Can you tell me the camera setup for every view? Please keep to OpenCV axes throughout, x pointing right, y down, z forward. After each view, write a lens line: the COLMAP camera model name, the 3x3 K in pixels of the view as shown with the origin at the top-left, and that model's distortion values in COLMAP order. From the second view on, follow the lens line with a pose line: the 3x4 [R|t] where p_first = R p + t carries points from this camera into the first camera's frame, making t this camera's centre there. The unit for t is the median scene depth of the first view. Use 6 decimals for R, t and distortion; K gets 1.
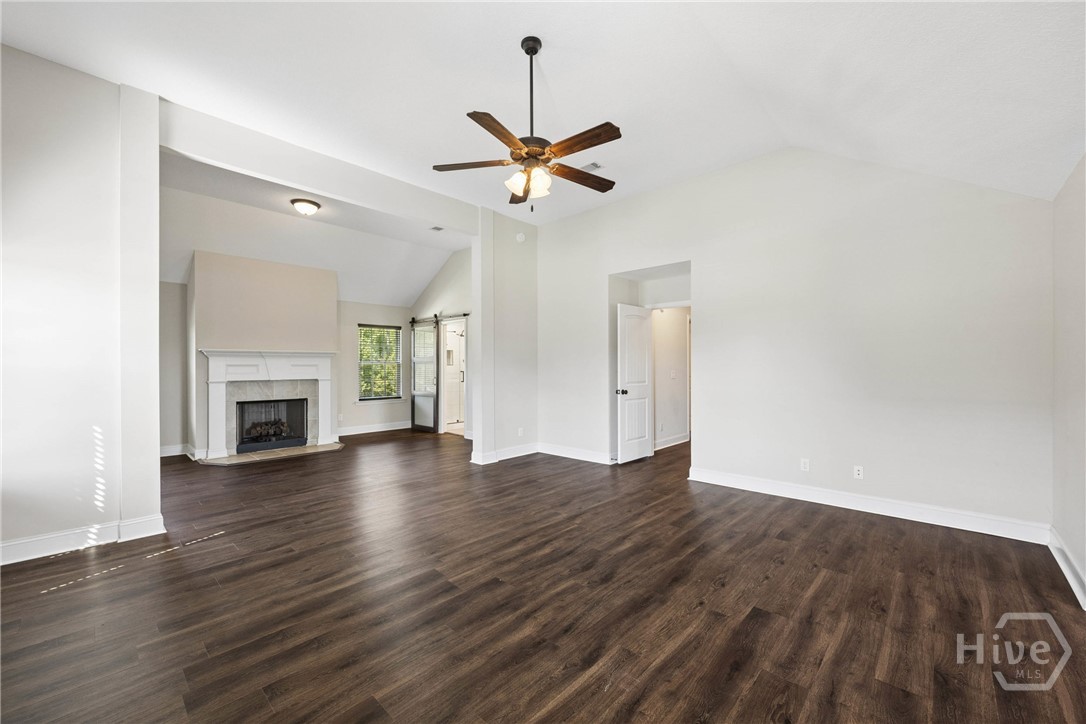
lens RADIAL K [[438.6, 0, 548.5], [0, 438.6, 367.3], [0, 0, 1]] dist [-0.002286, -0.000038]
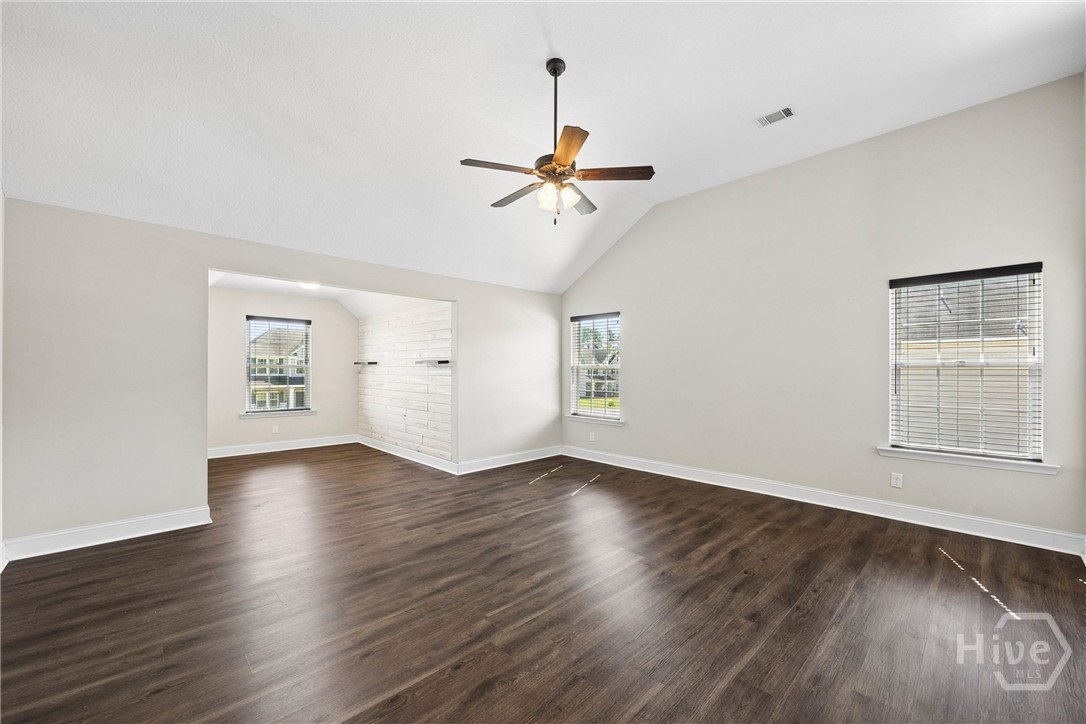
lens RADIAL K [[417.8, 0, 522.5], [0, 417.8, 369.3], [0, 0, 1]] dist [0.013675, -0.000079]
pose [[-0.994128, 0.000838, 0.108211, -0.060300], [0.000165, 0.999981, -0.006227, -0.000038], [-0.108214, -0.006173, -0.994108, 1.788146]]
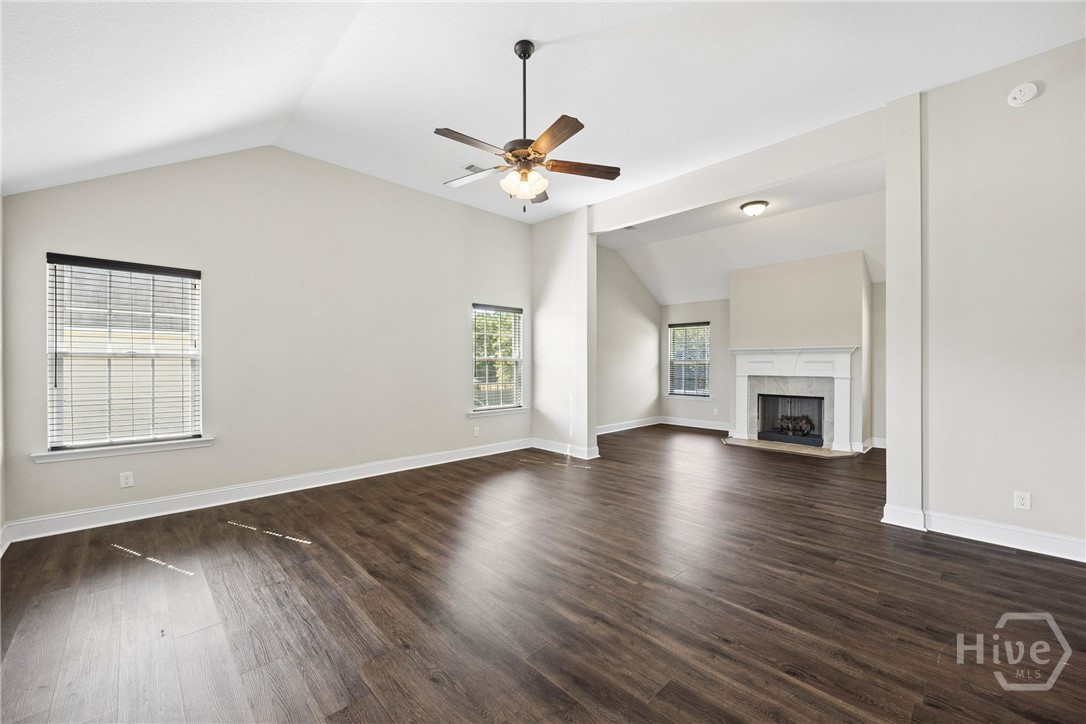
lens RADIAL K [[438.6, 0, 548.5], [0, 438.6, 367.3], [0, 0, 1]] dist [-0.002286, -0.000038]
pose [[-0.078917, 0.010487, -0.996826, 0.876706], [-0.001519, 0.999942, 0.010640, -0.003559], [0.996880, 0.002354, -0.078896, 1.011908]]
